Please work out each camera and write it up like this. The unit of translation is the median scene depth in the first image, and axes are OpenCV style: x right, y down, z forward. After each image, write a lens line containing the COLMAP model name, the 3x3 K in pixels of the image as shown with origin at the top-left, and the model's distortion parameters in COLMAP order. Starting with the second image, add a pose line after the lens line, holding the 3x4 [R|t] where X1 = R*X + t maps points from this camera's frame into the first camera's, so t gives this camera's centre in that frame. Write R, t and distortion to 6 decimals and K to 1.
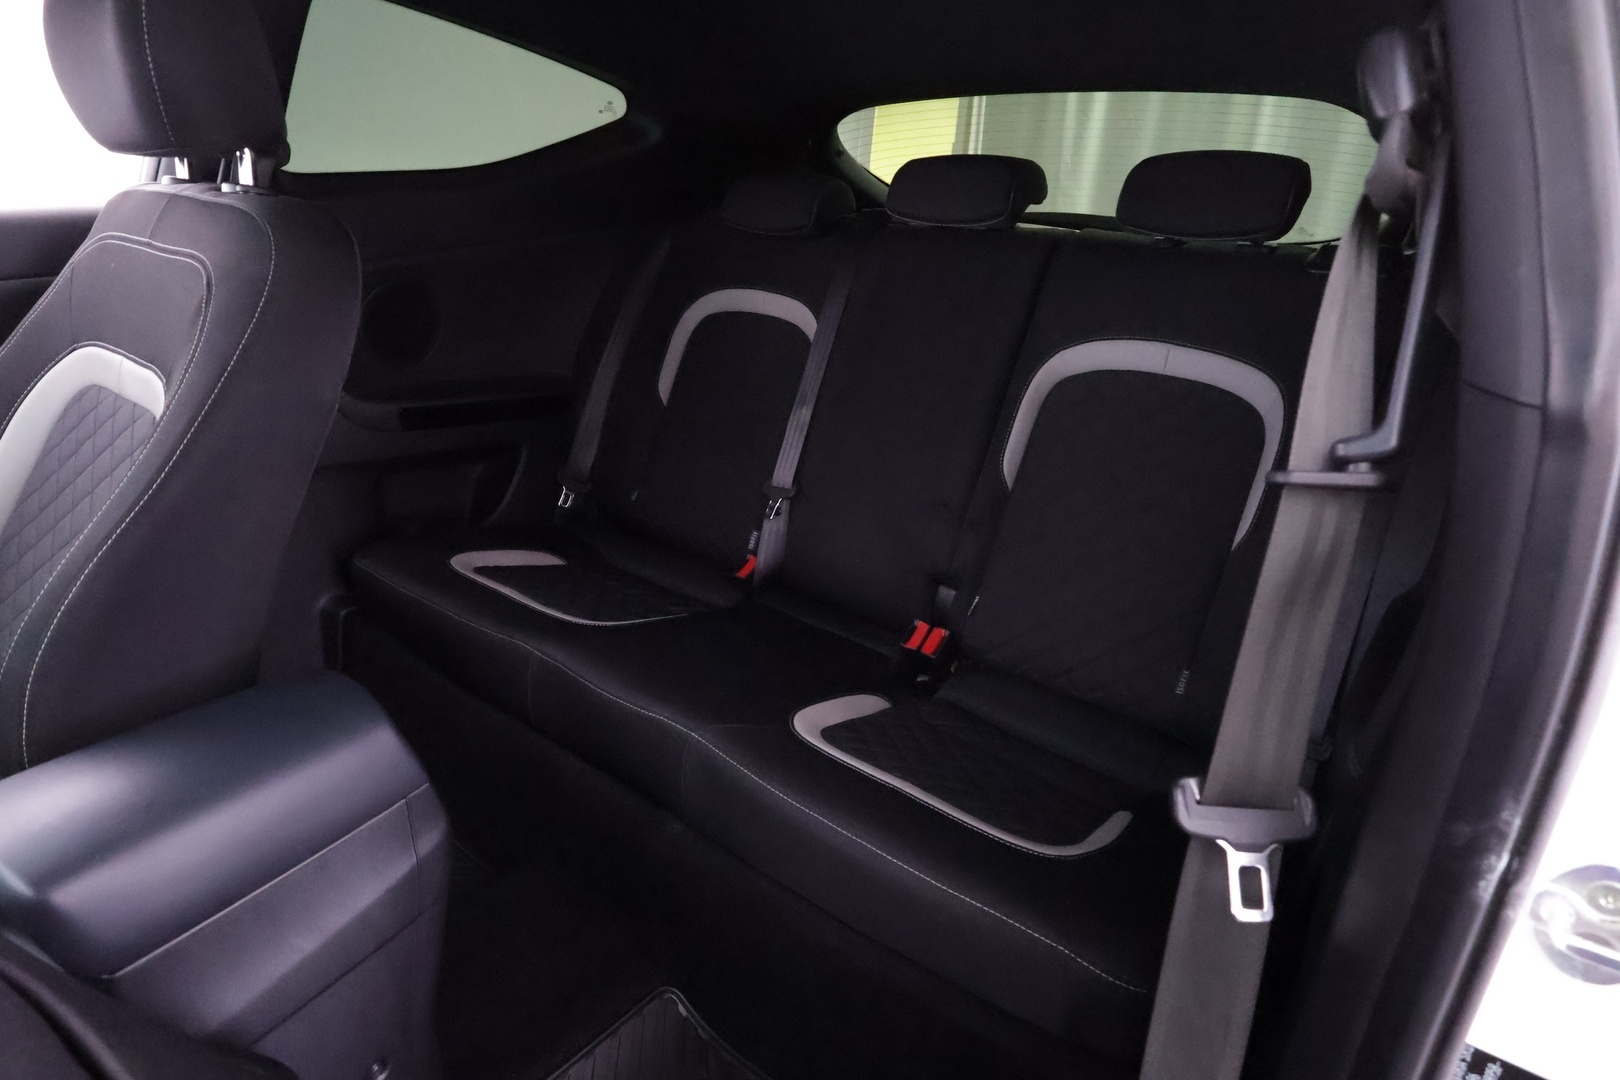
lens RADIAL K [[869.9, 0, 810.0], [0, 869.9, 540.0], [0, 0, 1]] dist [-0.002327, -0.000012]
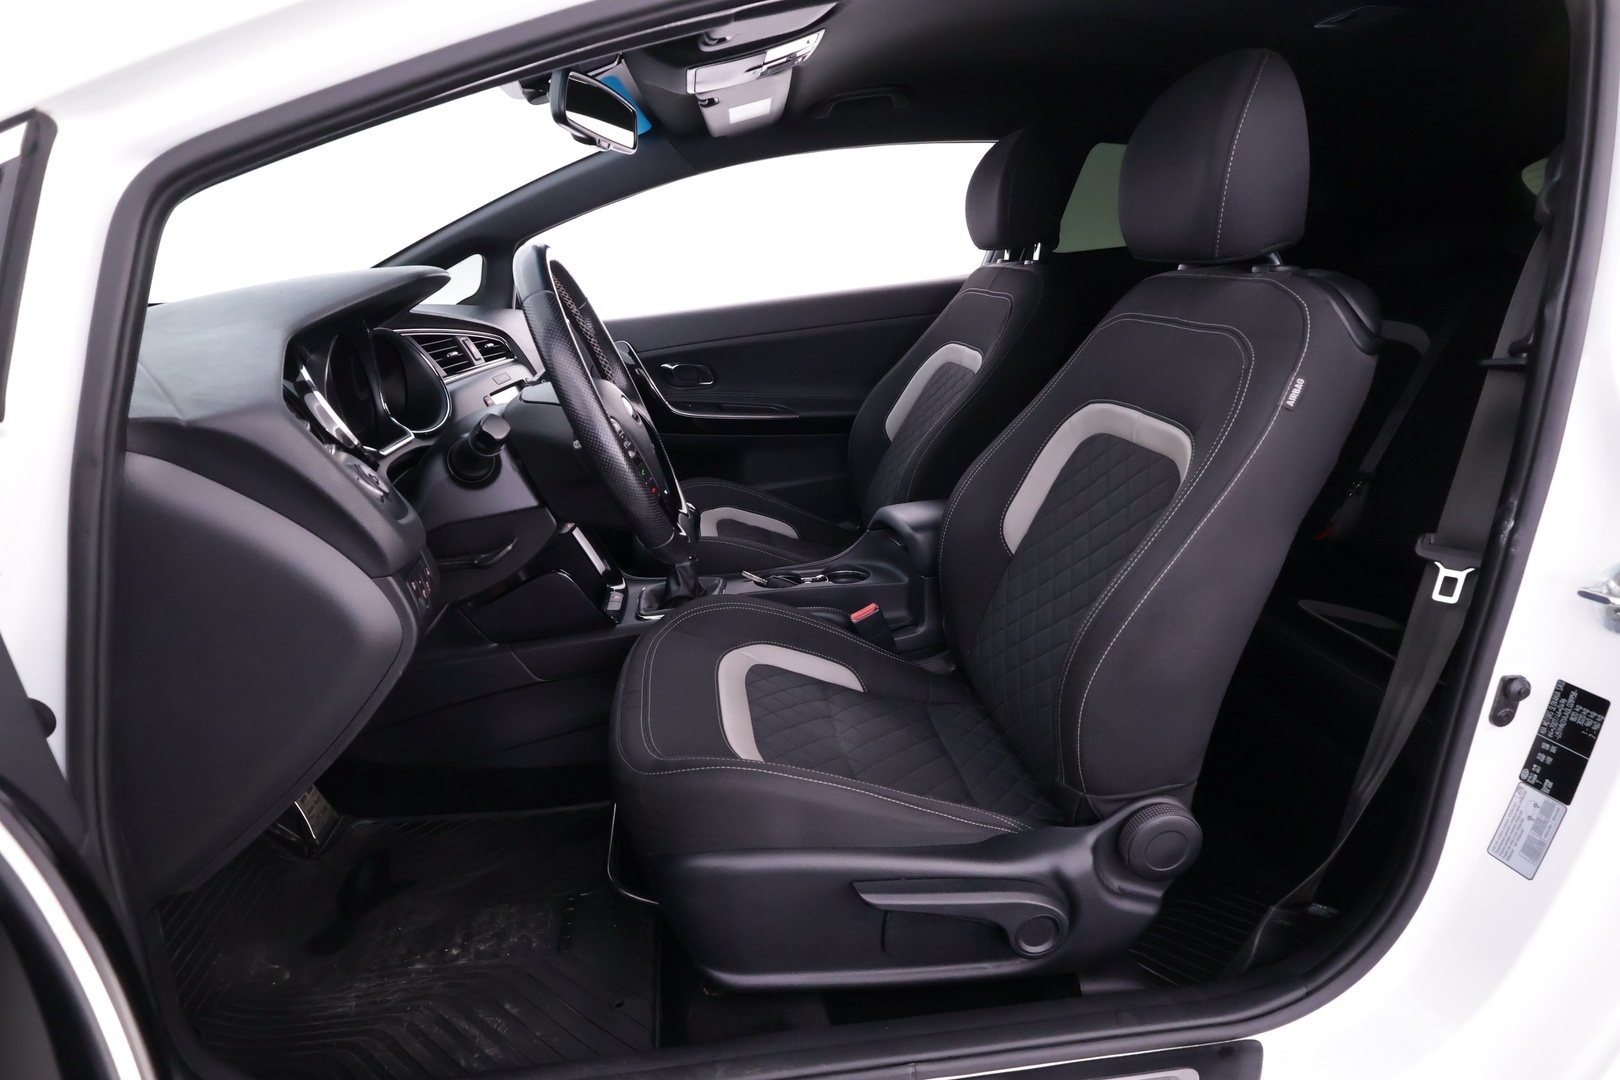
lens RADIAL K [[869.9, 0, 810.0], [0, 869.9, 540.0], [0, 0, 1]] dist [-0.002327, -0.000012]
pose [[0.719019, 0.148467, -0.678947, 0.420526], [-0.198149, 0.980162, 0.004490, 0.307454], [0.666145, 0.131304, 0.734173, -0.711880]]
